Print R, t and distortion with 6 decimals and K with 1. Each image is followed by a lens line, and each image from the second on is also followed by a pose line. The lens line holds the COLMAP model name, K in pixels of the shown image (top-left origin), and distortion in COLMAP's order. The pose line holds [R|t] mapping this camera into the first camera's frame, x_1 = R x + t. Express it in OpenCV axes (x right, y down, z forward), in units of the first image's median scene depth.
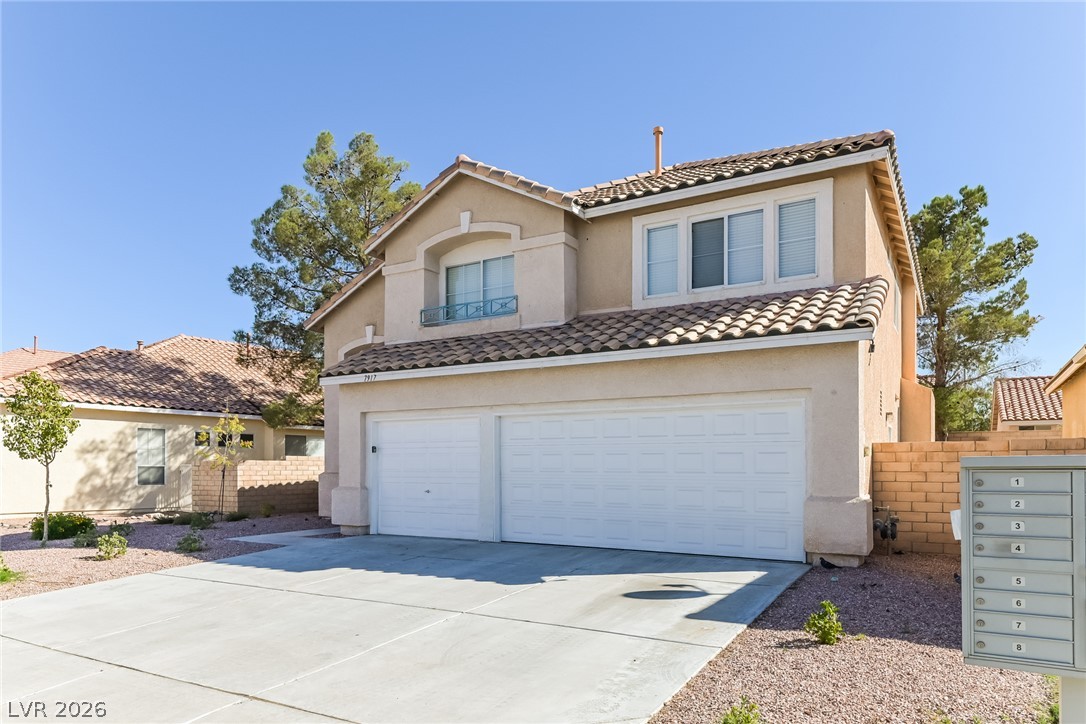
lens RADIAL K [[703.2, 0, 542.2], [0, 703.2, 382.5], [0, 0, 1]] dist [0.002216, 0.000305]
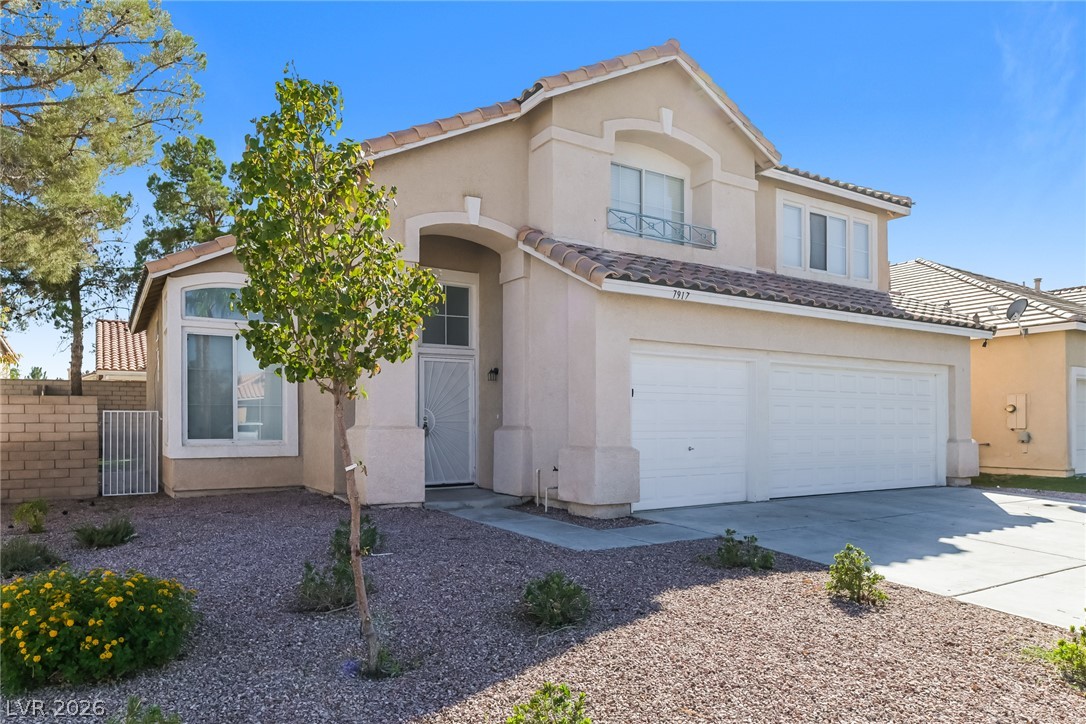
lens RADIAL K [[694.0, 0, 541.5], [0, 694.0, 346.5], [0, 0, 1]] dist [0.007017, 0.001090]
pose [[0.459677, 0.095694, 0.882916, -0.928246], [-0.108259, 0.992801, -0.051241, 0.097290], [-0.881463, -0.072029, 0.466727, 0.780188]]
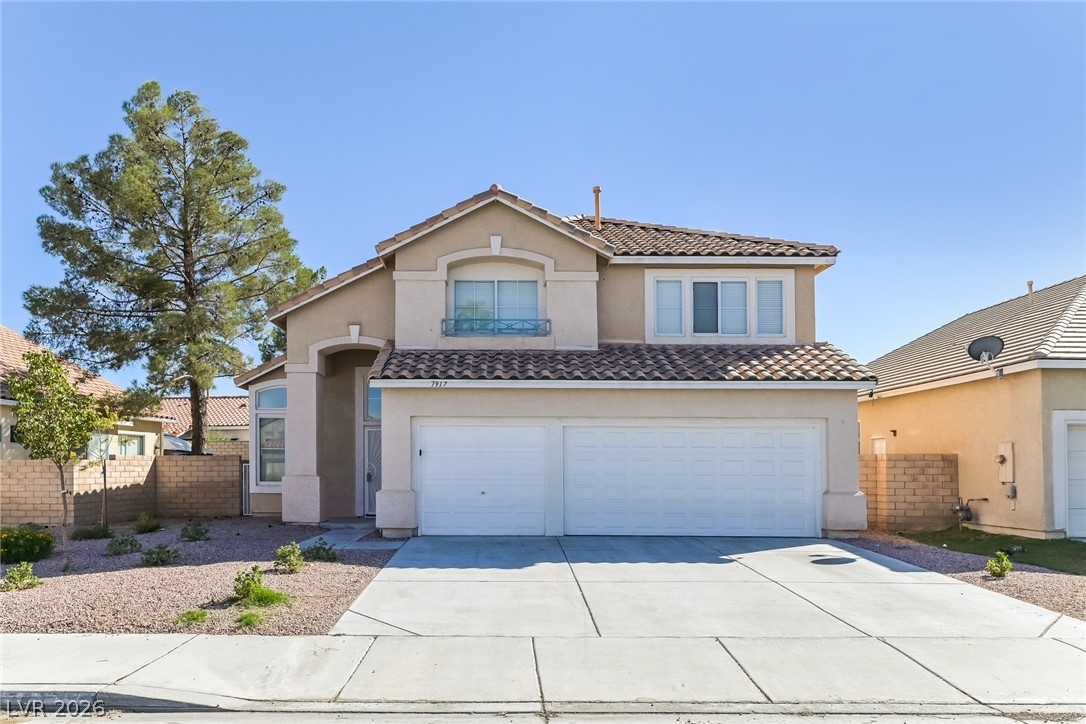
lens RADIAL K [[704.1, 0, 505.3], [0, 704.1, 362.8], [0, 0, 1]] dist [0.005615, 0.002210]
pose [[0.856827, 0.078067, 0.509661, -0.686036], [-0.065299, 0.996942, -0.042928, 0.000406], [-0.511453, 0.003502, 0.859304, 0.055125]]
